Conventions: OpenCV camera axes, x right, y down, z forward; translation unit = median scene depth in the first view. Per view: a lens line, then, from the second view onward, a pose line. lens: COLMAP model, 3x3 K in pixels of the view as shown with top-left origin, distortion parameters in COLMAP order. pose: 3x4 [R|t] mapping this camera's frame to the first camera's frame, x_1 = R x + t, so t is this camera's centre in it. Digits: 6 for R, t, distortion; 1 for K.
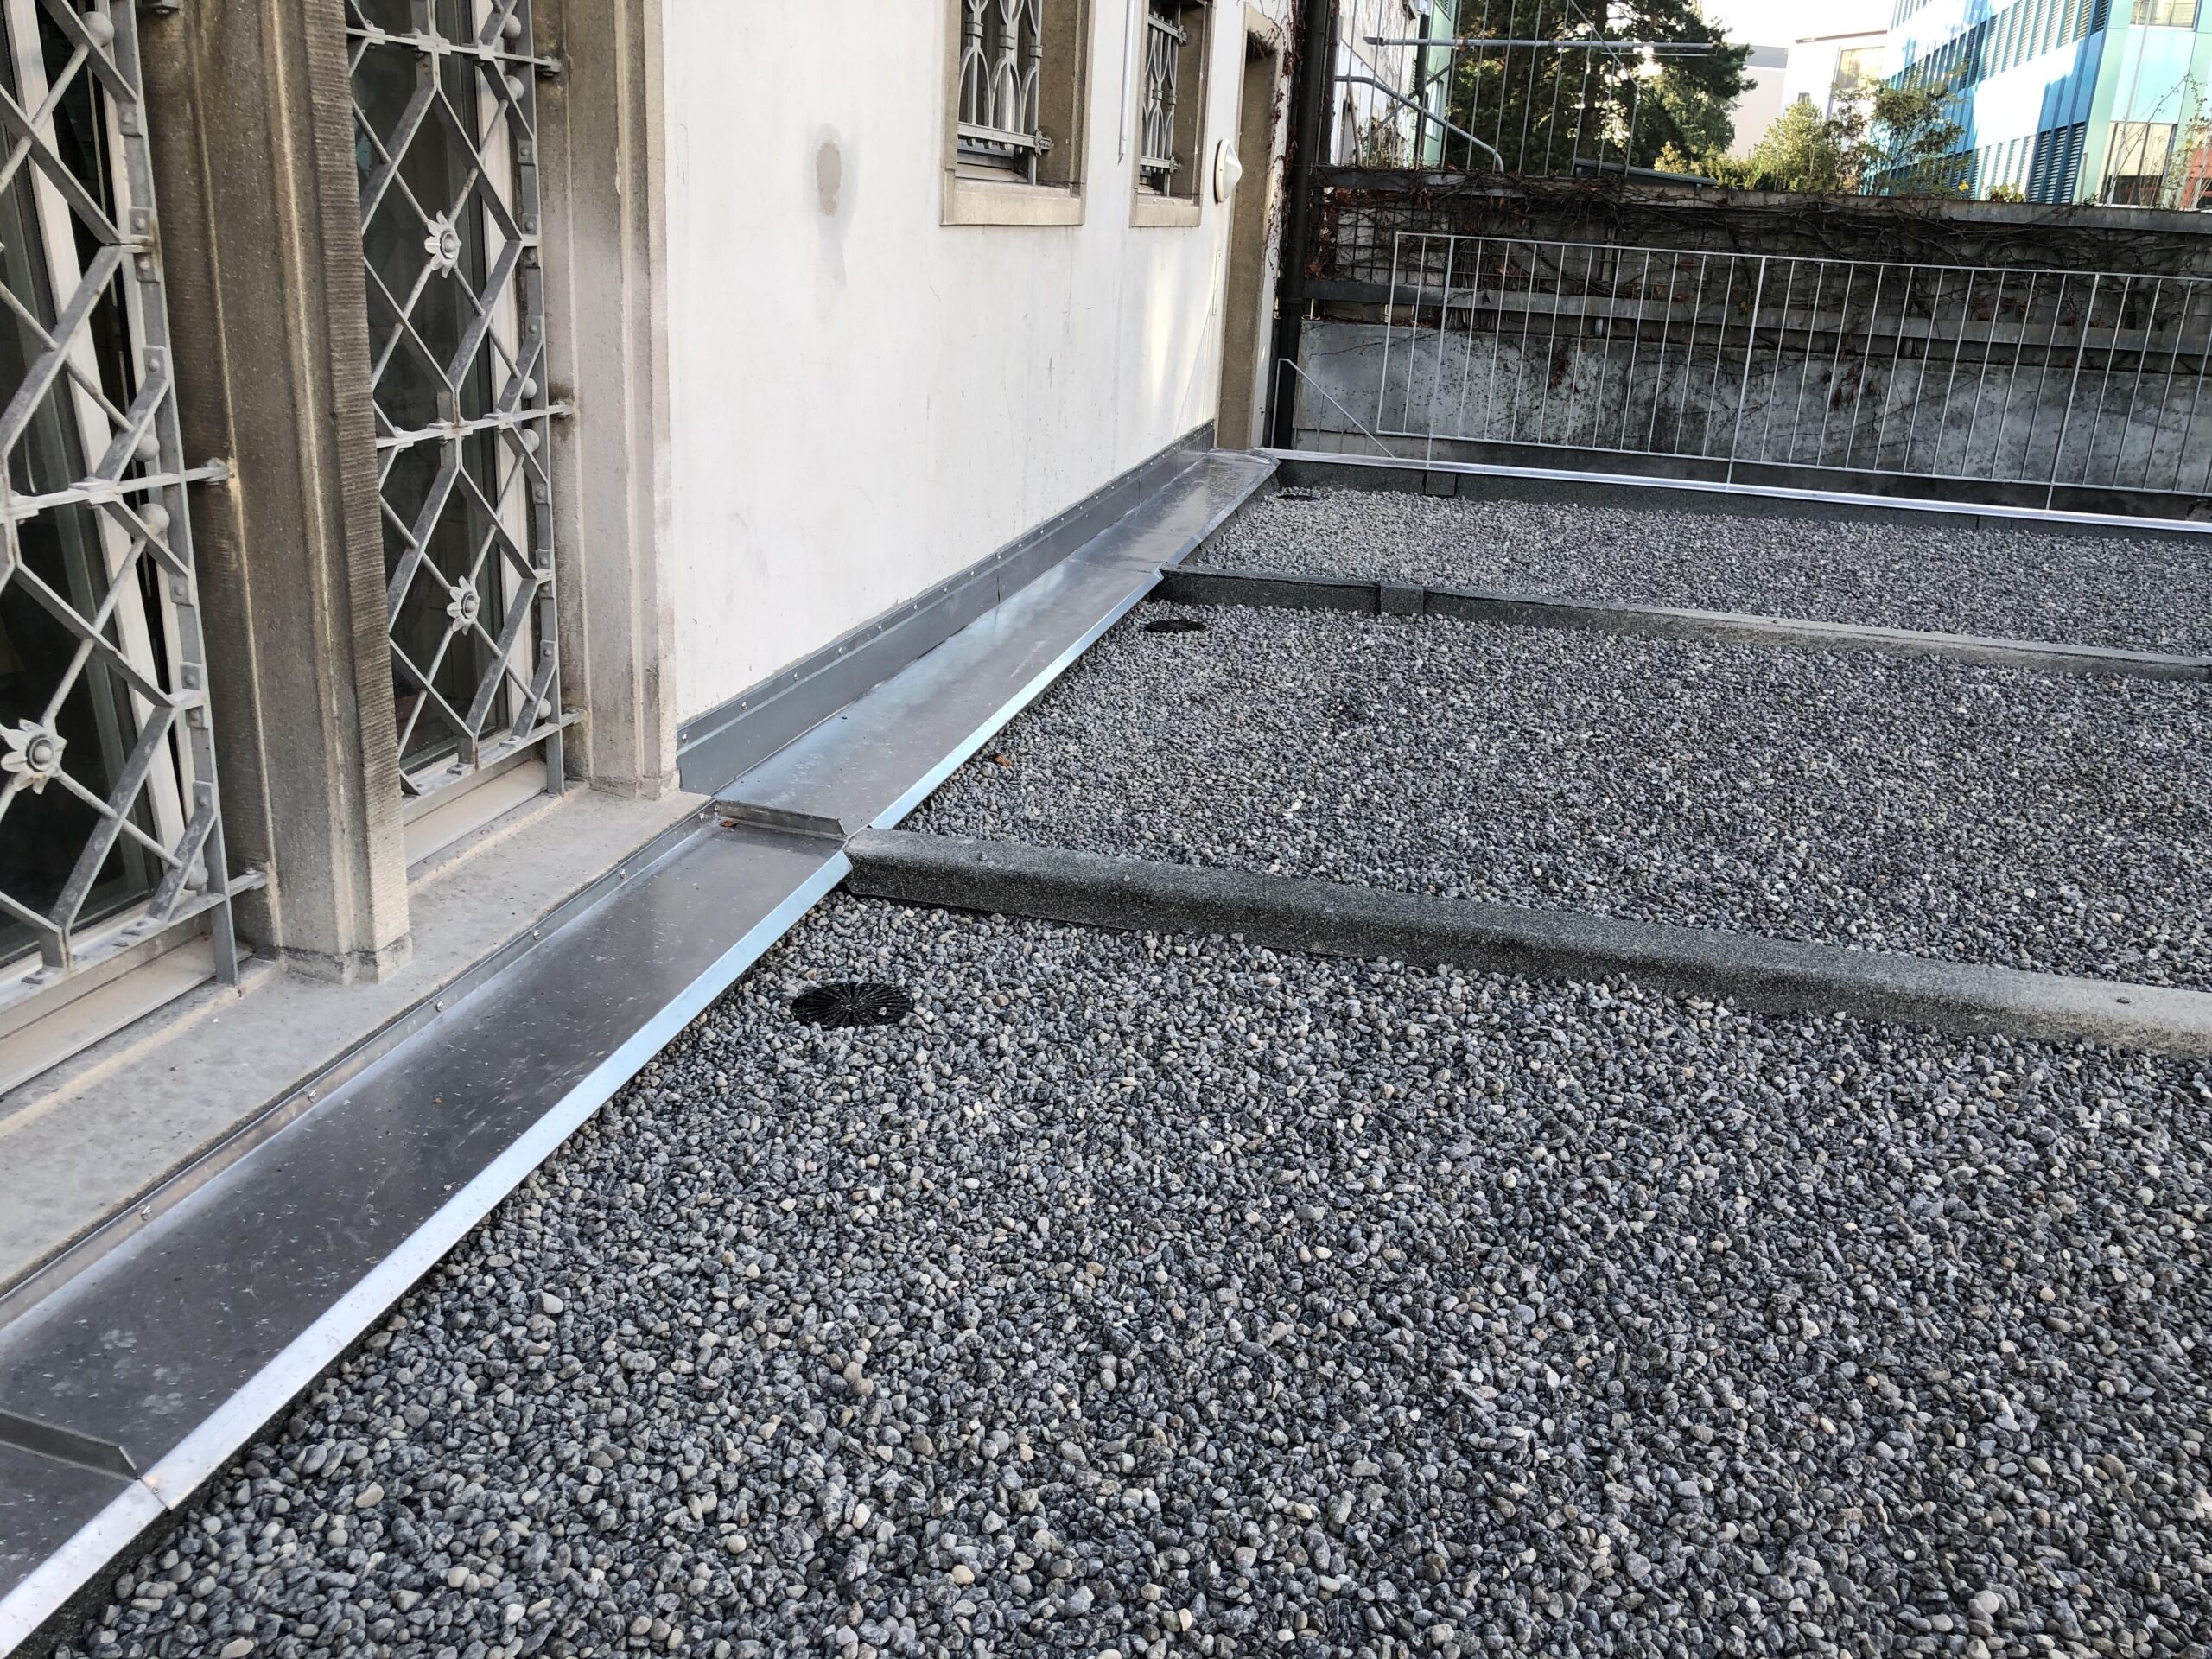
lens RADIAL K [[1807.0, 0, 1111.7], [0, 1807.0, 841.1], [0, 0, 1]] dist [0.007792, -0.008531]
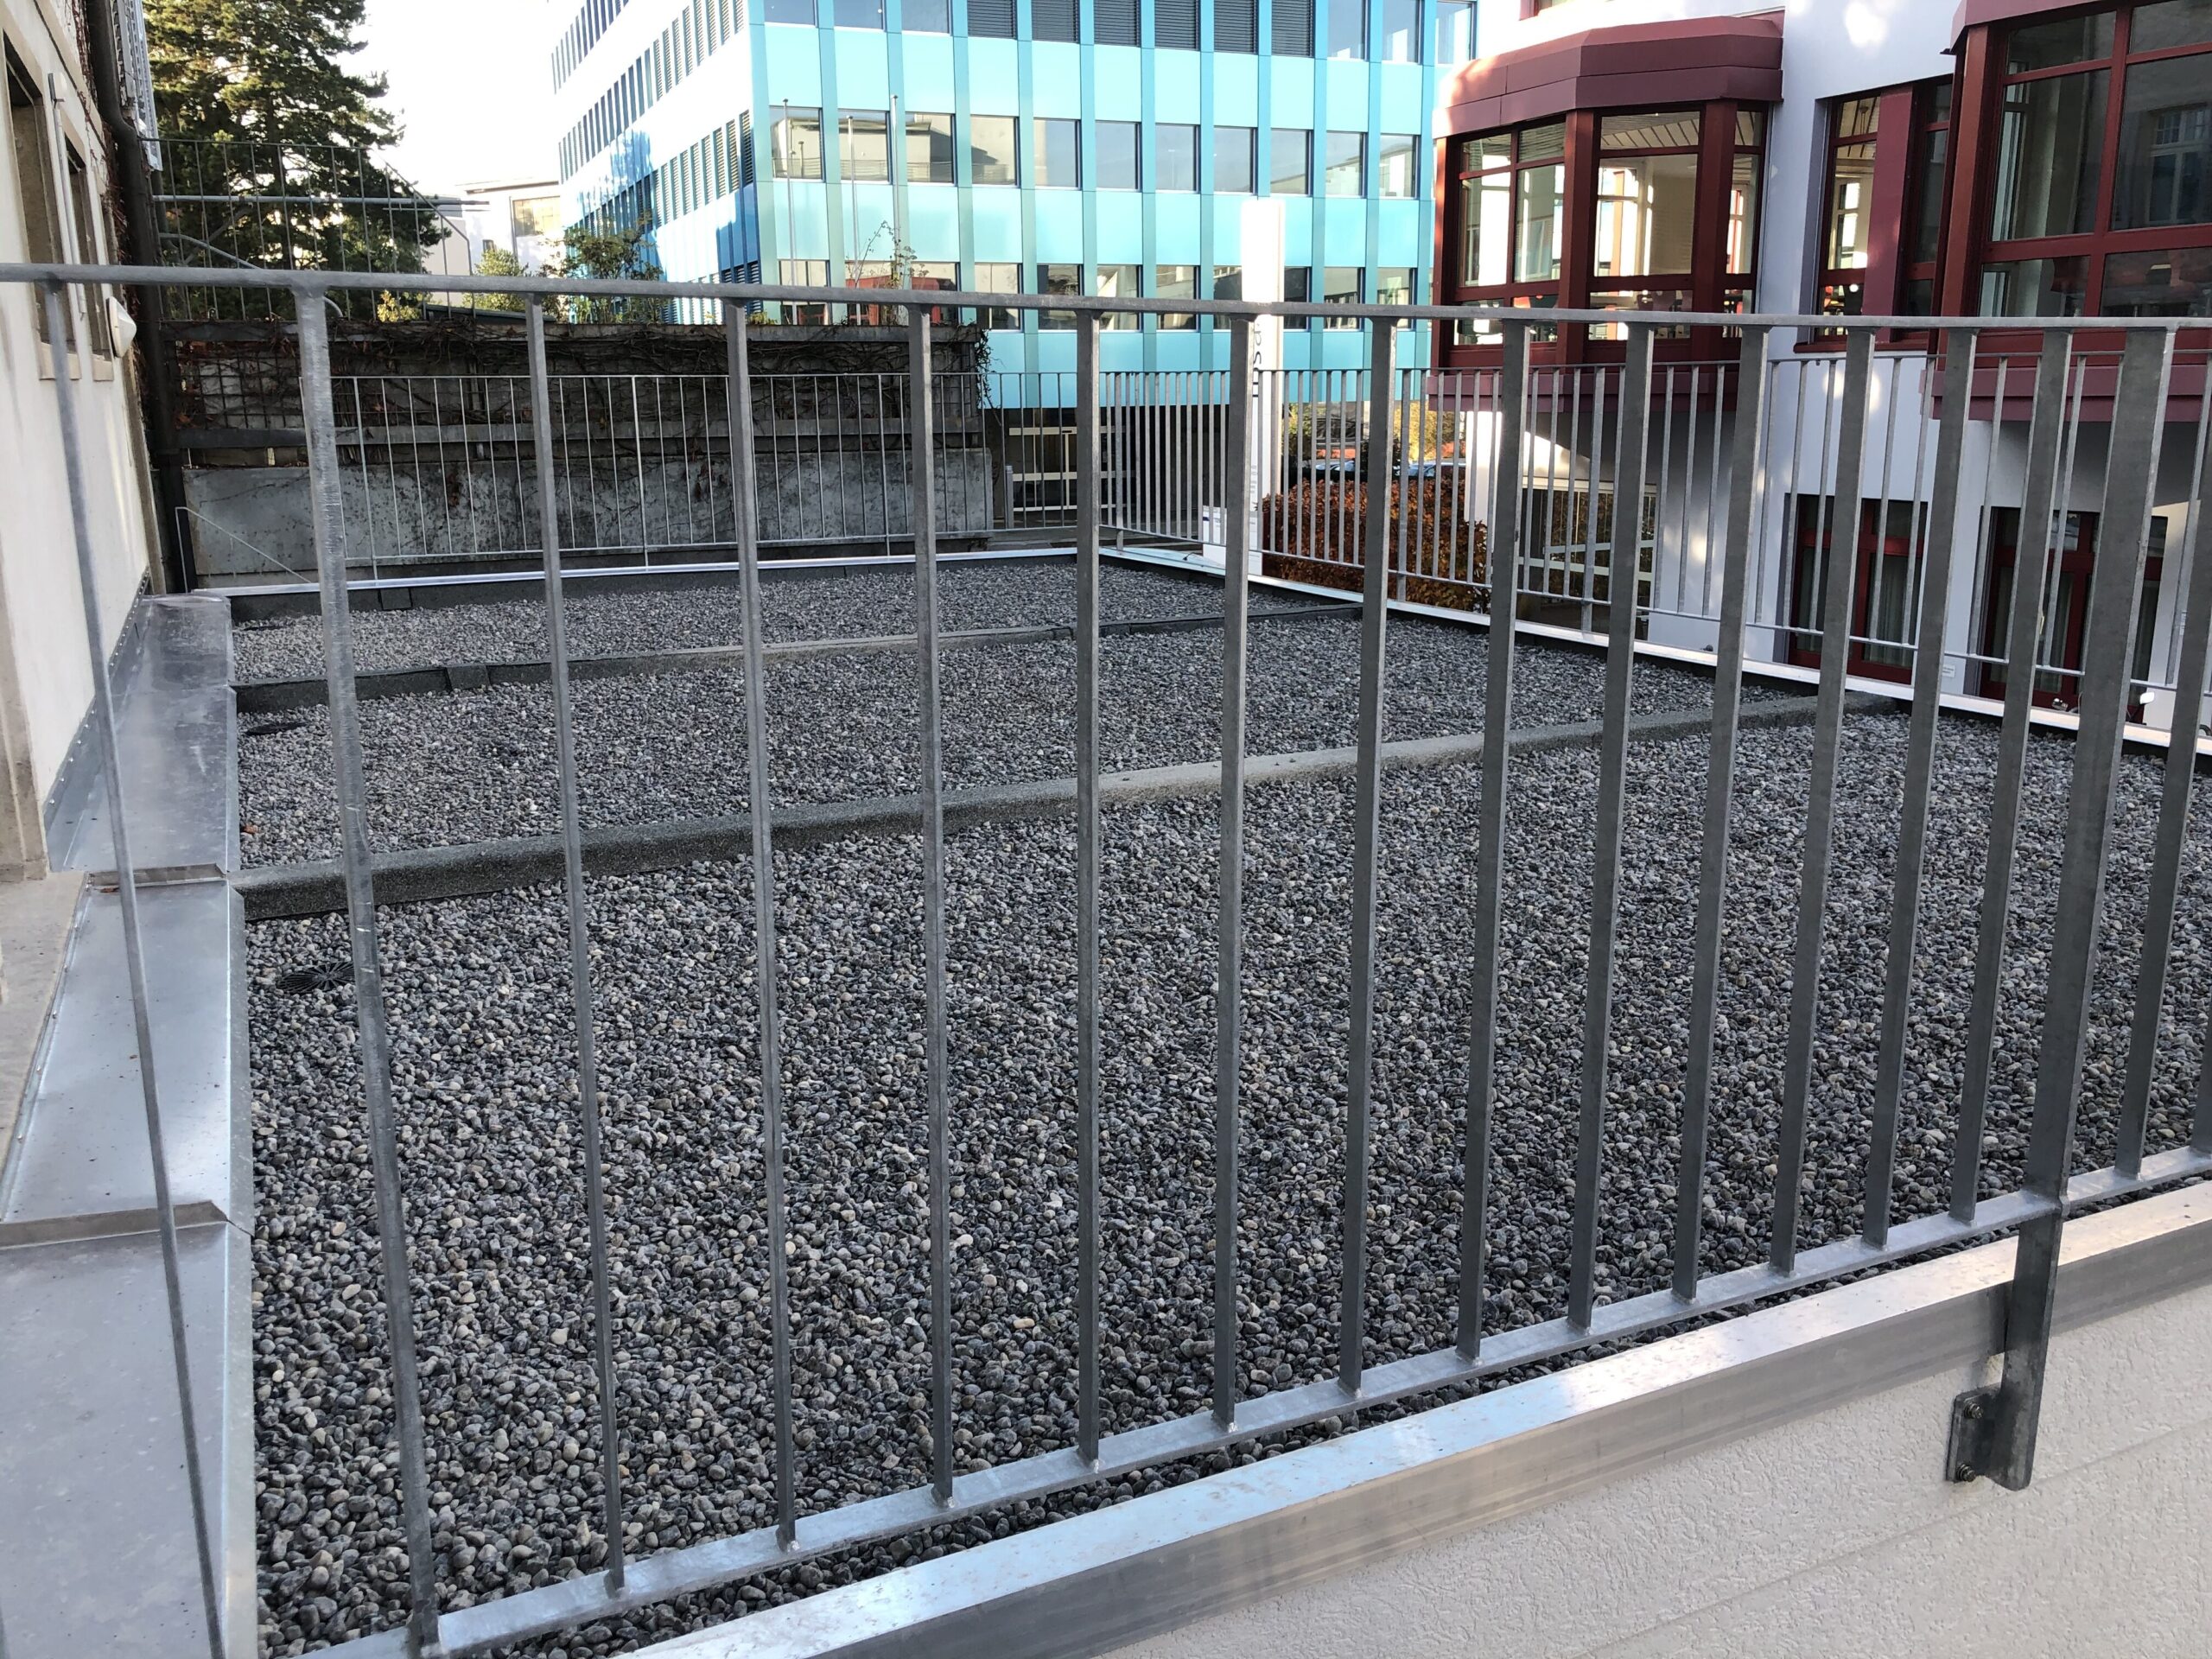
lens RADIAL K [[1807.0, 0, 1107.7], [0, 1807.0, 821.0], [0, 0, 1]] dist [0.007792, -0.008531]
pose [[0.791730, -0.201730, 0.576601, -0.113086], [0.247545, 0.968876, -0.000932, 0.032756], [-0.558467, 0.143472, 0.817025, -0.092178]]
